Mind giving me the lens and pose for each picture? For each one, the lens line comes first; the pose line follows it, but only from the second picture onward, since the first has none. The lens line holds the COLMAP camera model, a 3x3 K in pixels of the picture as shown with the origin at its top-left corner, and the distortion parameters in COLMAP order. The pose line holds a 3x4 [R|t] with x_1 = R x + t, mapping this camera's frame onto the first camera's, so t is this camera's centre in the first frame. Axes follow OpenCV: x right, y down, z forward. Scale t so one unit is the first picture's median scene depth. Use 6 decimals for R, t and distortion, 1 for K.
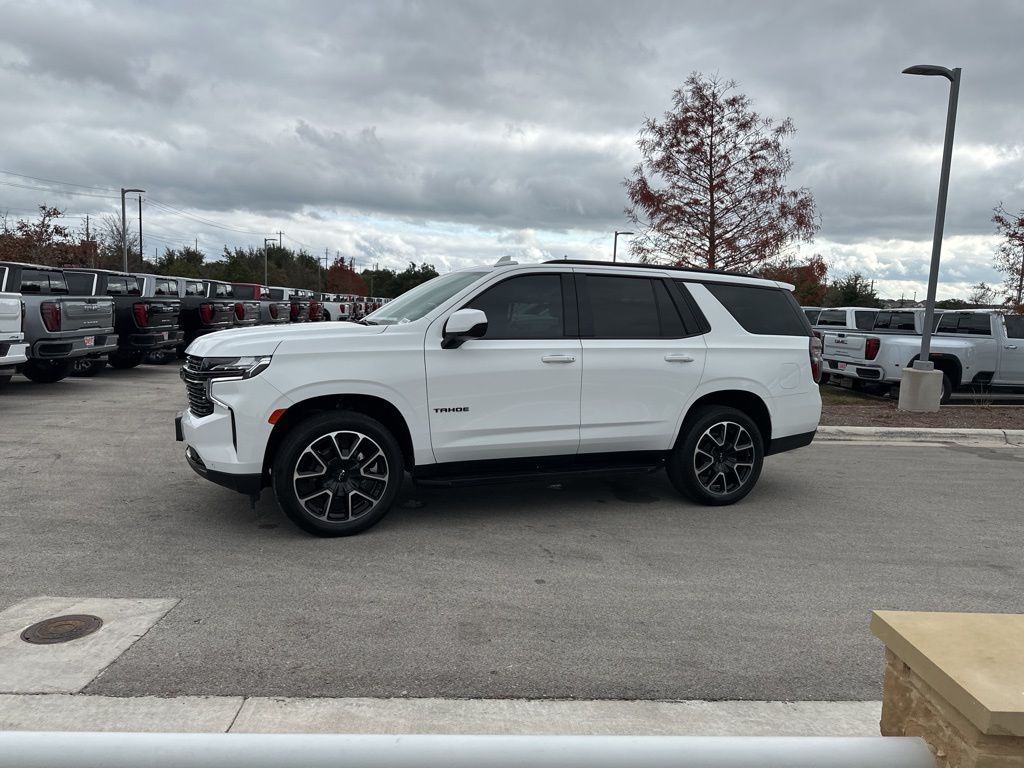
lens RADIAL K [[712.8, 0, 506.3], [0, 712.8, 385.4], [0, 0, 1]] dist [0.060778, -0.074150]
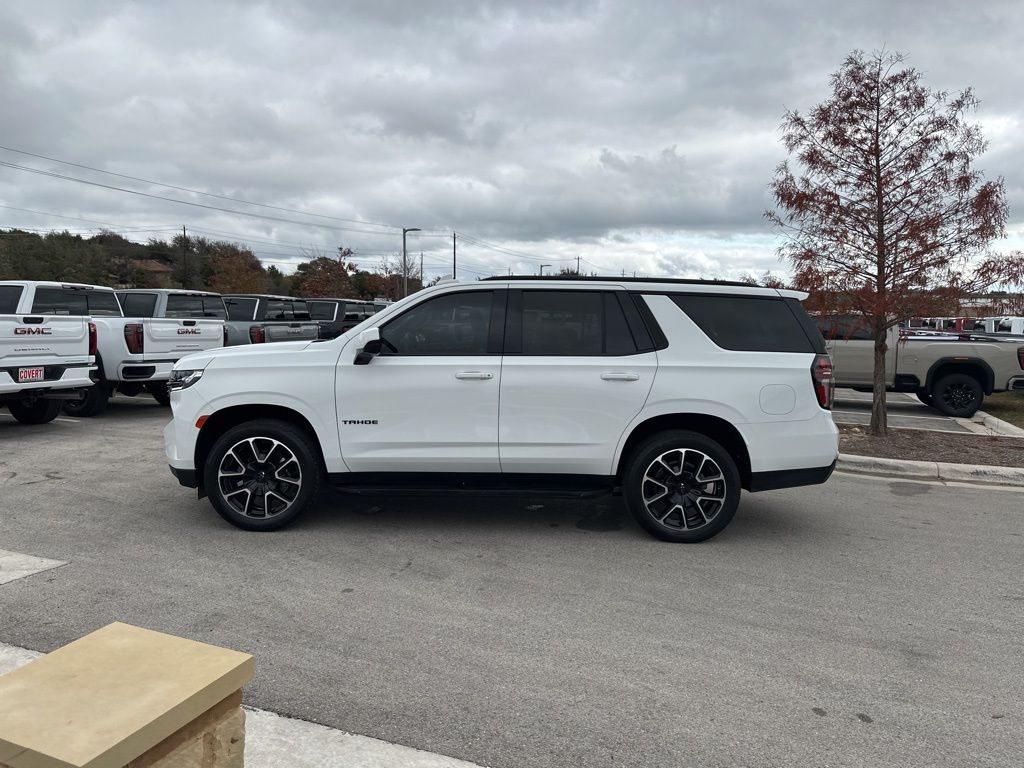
lens RADIAL K [[710.7, 0, 509.7], [0, 710.7, 385.2], [0, 0, 1]] dist [0.082848, -0.116578]
pose [[0.917395, 0.016419, -0.397639, 0.499089], [-0.026962, 0.999417, -0.020937, -0.004088], [0.397063, 0.029928, 0.917303, 0.103597]]
